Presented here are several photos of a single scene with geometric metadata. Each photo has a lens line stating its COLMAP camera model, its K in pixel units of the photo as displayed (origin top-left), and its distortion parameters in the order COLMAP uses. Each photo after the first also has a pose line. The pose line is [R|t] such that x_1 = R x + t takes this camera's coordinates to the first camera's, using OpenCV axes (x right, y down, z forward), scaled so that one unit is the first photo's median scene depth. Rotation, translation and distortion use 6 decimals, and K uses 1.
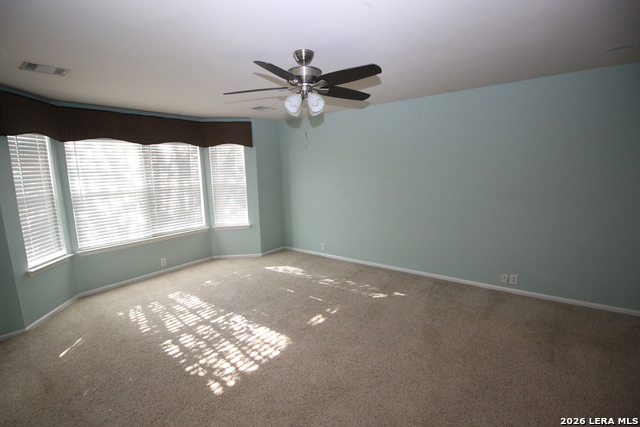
lens RADIAL K [[299.1, 0, 317.1], [0, 299.1, 210.6], [0, 0, 1]] dist [-0.008258, -0.005438]
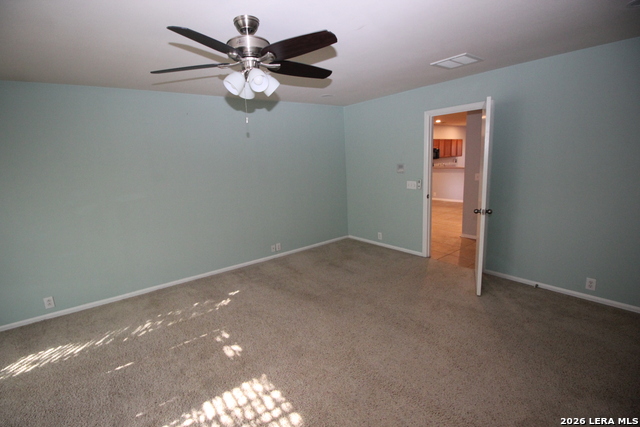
lens RADIAL K [[299.1, 0, 316.7], [0, 299.1, 216.1], [0, 0, 1]] dist [-0.008258, -0.005438]
pose [[0.242085, -0.165239, 0.956081, -0.653891], [0.169598, 0.977427, 0.125985, -0.054071], [-0.955317, 0.131650, 0.264645, 0.518324]]
